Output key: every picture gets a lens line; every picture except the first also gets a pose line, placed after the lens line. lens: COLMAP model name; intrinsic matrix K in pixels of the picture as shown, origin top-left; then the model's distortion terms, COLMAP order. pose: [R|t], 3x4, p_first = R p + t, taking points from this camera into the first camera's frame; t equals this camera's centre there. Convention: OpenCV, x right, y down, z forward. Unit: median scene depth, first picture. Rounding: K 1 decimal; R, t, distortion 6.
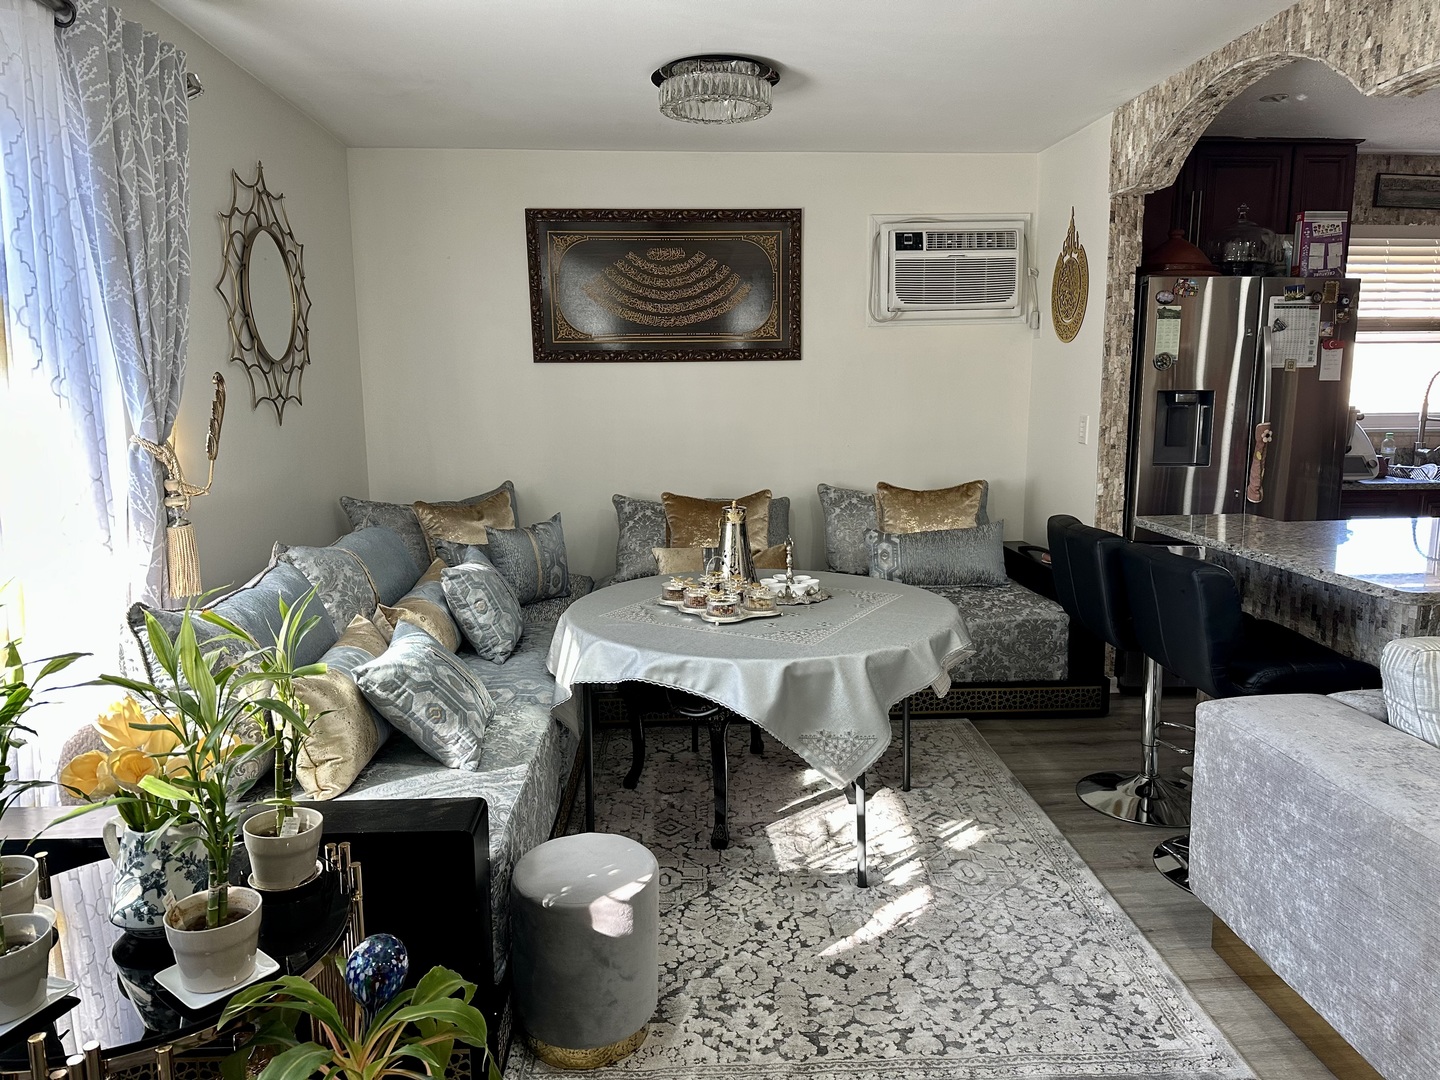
lens RADIAL K [[1005.1, 0, 727.7], [0, 1005.1, 533.7], [0, 0, 1]] dist [0.042197, -0.042520]
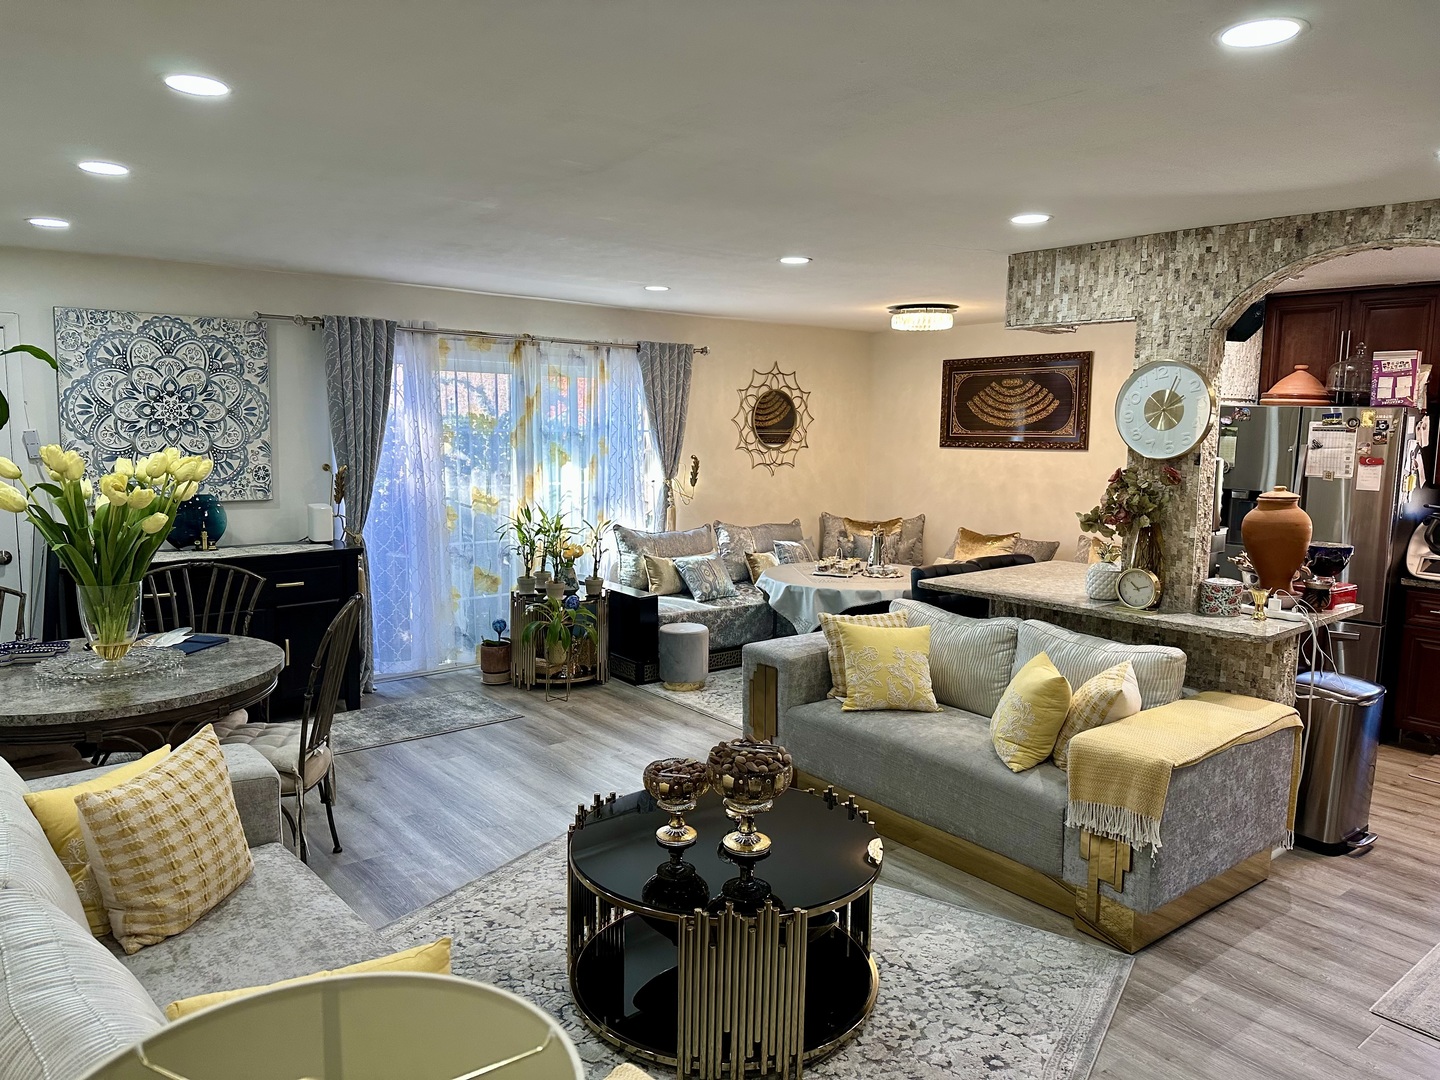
lens RADIAL K [[1009.9, 0, 694.8], [0, 1009.9, 547.9], [0, 0, 1]] dist [0.003289, -0.018368]
pose [[0.555281, 0.120448, -0.822895, 1.165652], [-0.143184, 0.988528, 0.048073, -0.026025], [0.819244, 0.091132, 0.566157, -0.341534]]
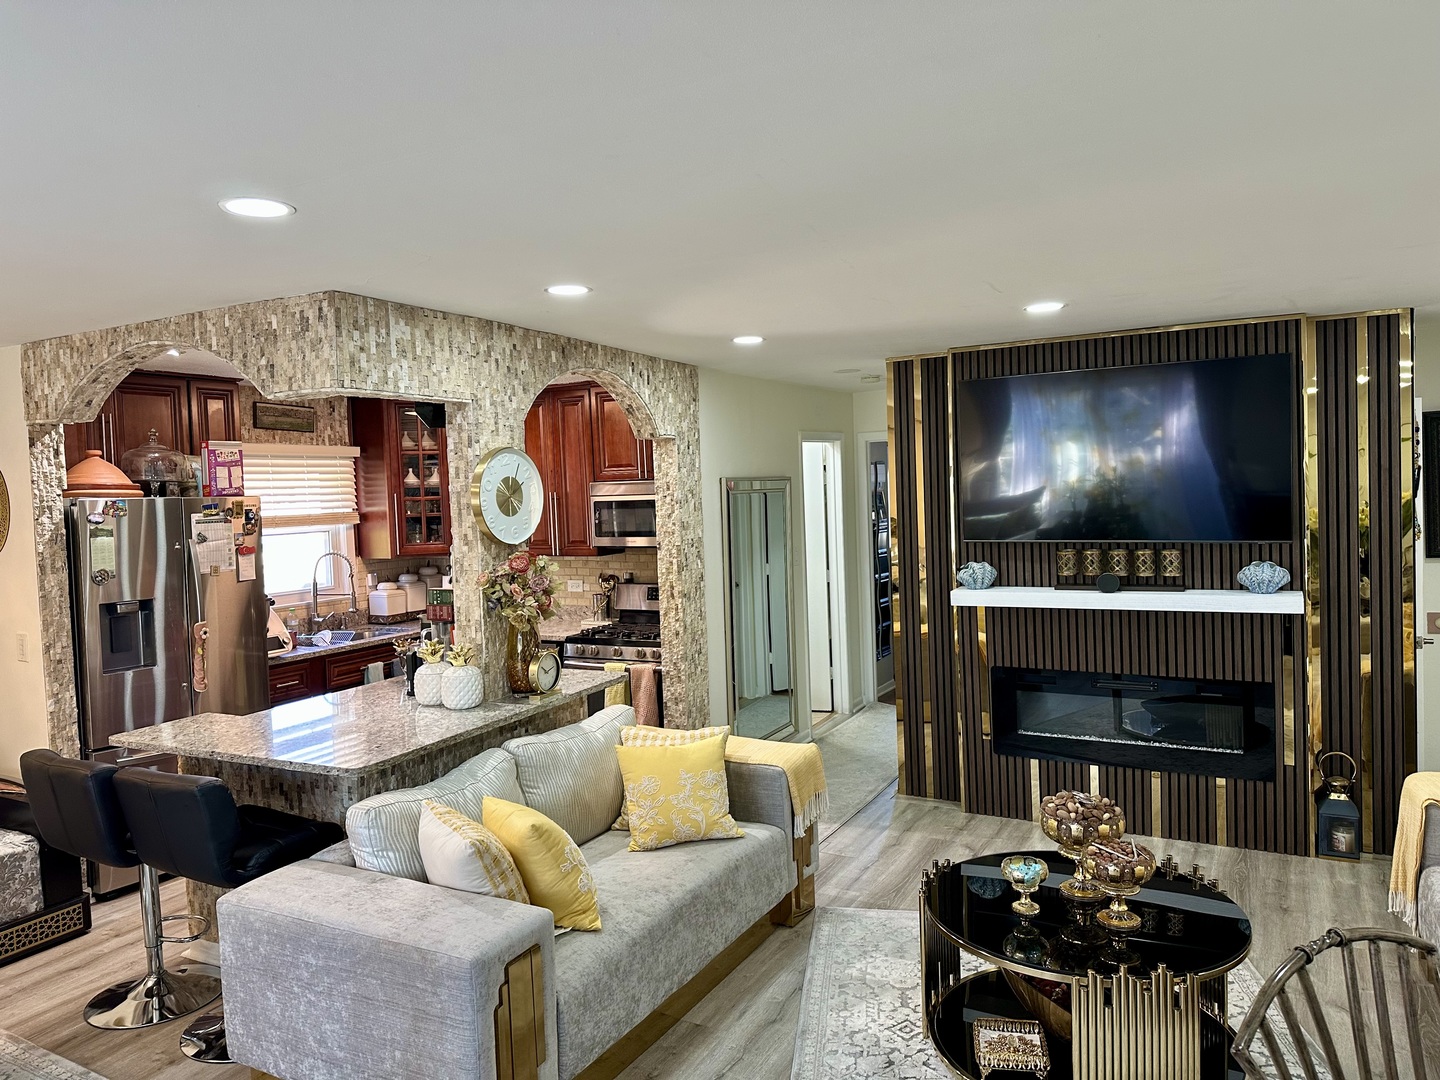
lens RADIAL K [[1005.9, 0, 720.8], [0, 1005.9, 530.4], [0, 0, 1]] dist [0.053309, -0.067985]
pose [[0.534287, -0.047083, 0.843991, -0.121423], [0.160617, 0.985912, -0.046679, -0.063838], [-0.829903, 0.160499, 0.534322, -0.118515]]
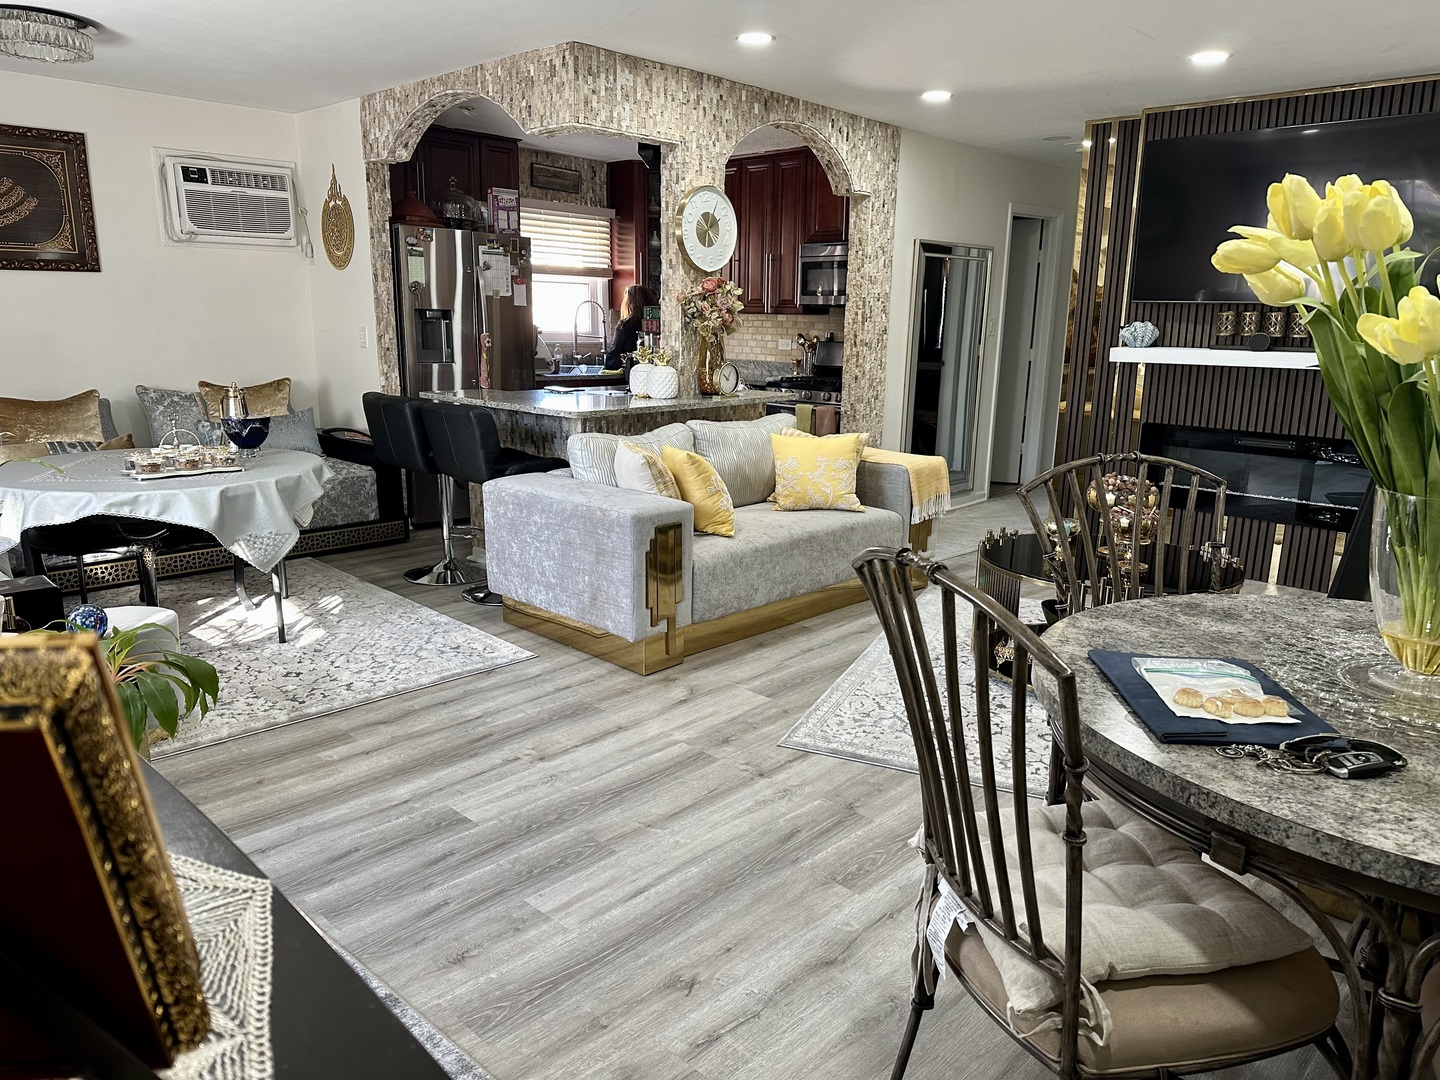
lens RADIAL K [[998.7, 0, 720.6], [0, 998.7, 547.1], [0, 0, 1]] dist [0.157404, -0.297473]
pose [[0.741777, -0.132961, 0.657334, -0.232816], [0.081920, 0.990774, 0.107964, 0.069688], [-0.665624, -0.026237, 0.745826, -0.345832]]
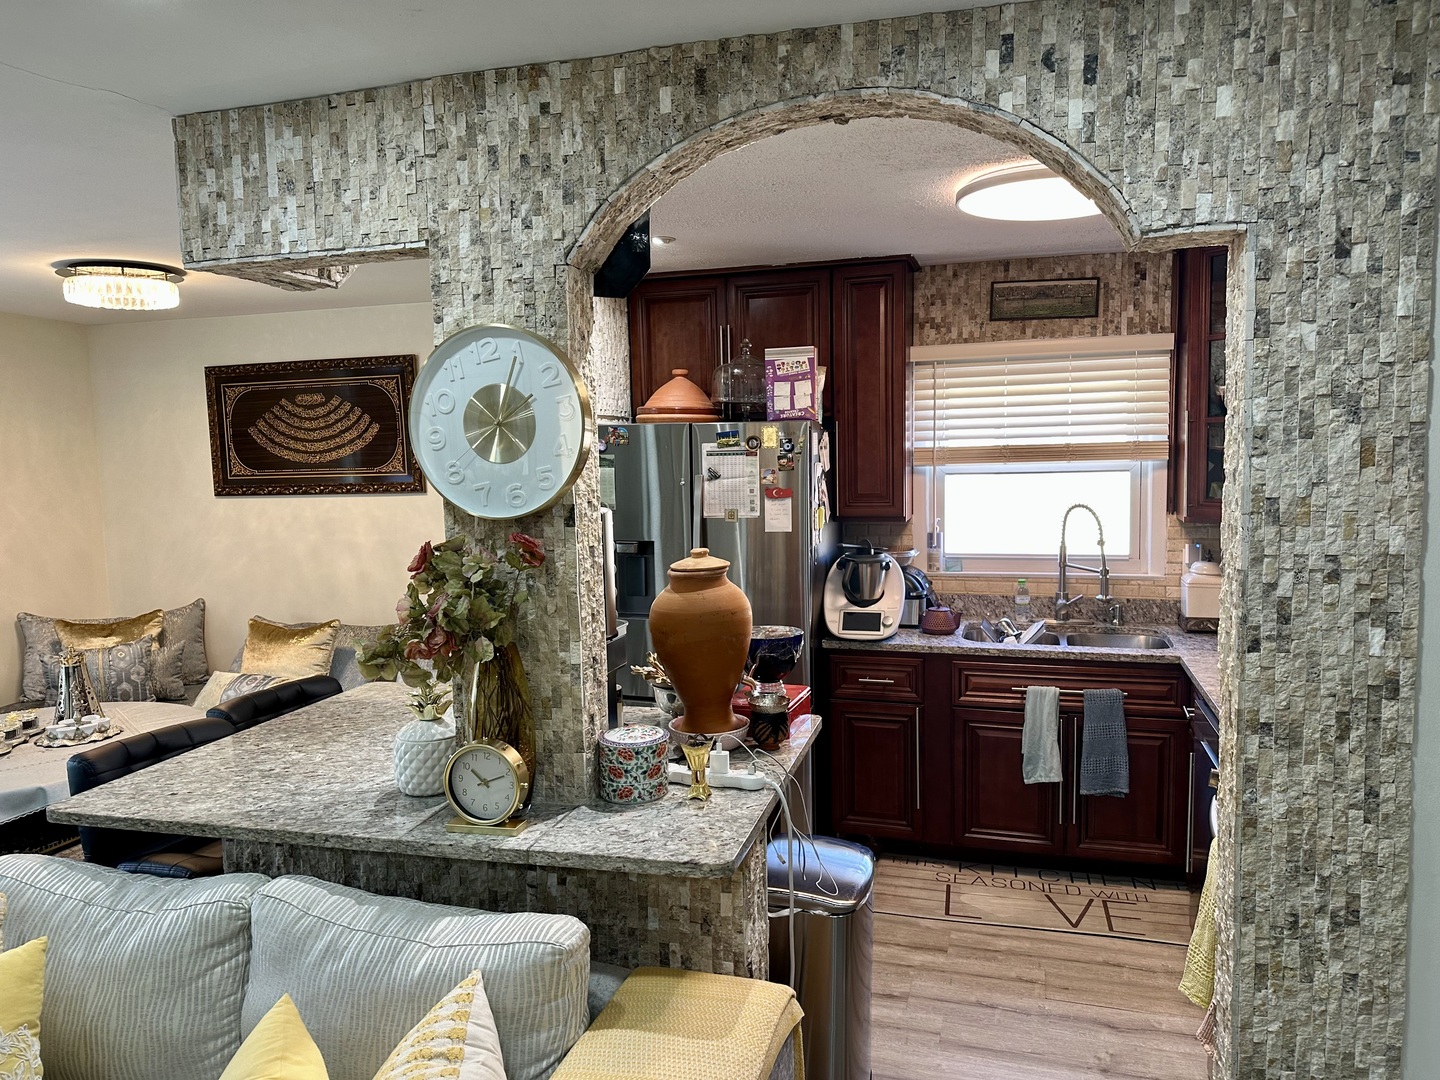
lens RADIAL K [[1000.0, 0, 724.7], [0, 1000.0, 544.2], [0, 0, 1]] dist [0.148085, -0.231777]
pose [[0.934765, 0.021212, -0.354634, 0.881947], [-0.040456, 0.998078, -0.046939, -0.097406], [0.352957, 0.058224, 0.933826, 0.145339]]
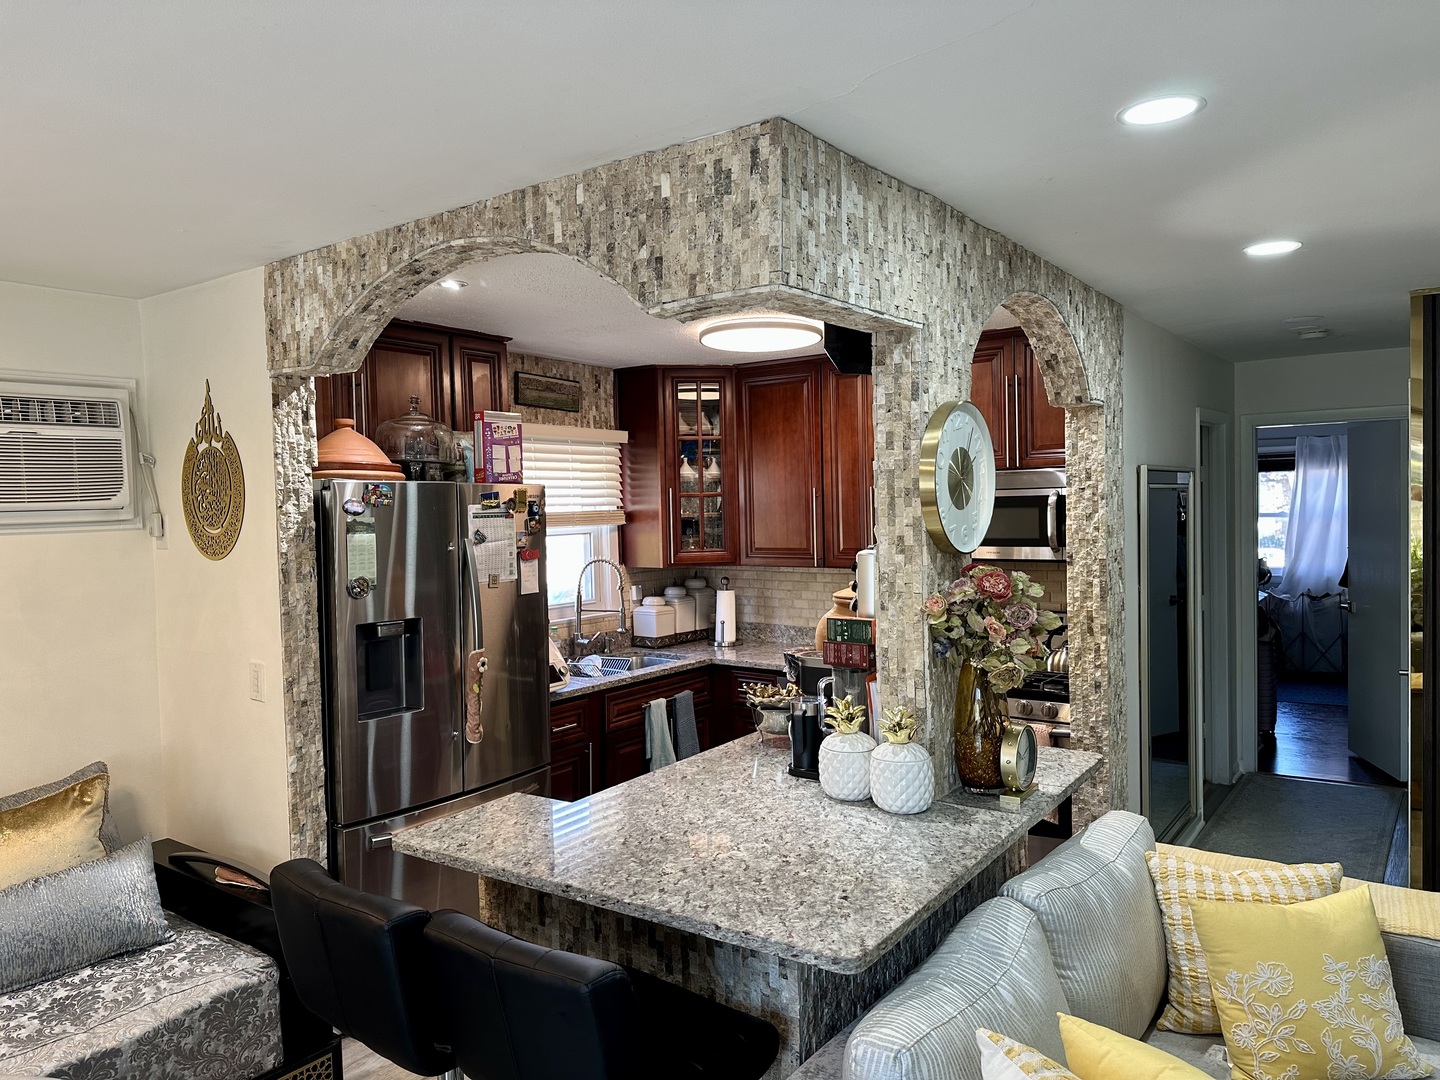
lens RADIAL K [[995.3, 0, 725.9], [0, 995.3, 537.4], [0, 0, 1]] dist [0.198063, -0.433981]
pose [[0.645161, -0.033877, 0.763295, 0.017962], [0.136321, 0.988091, -0.071368, -0.114291], [-0.751787, 0.150097, 0.642096, 0.282648]]
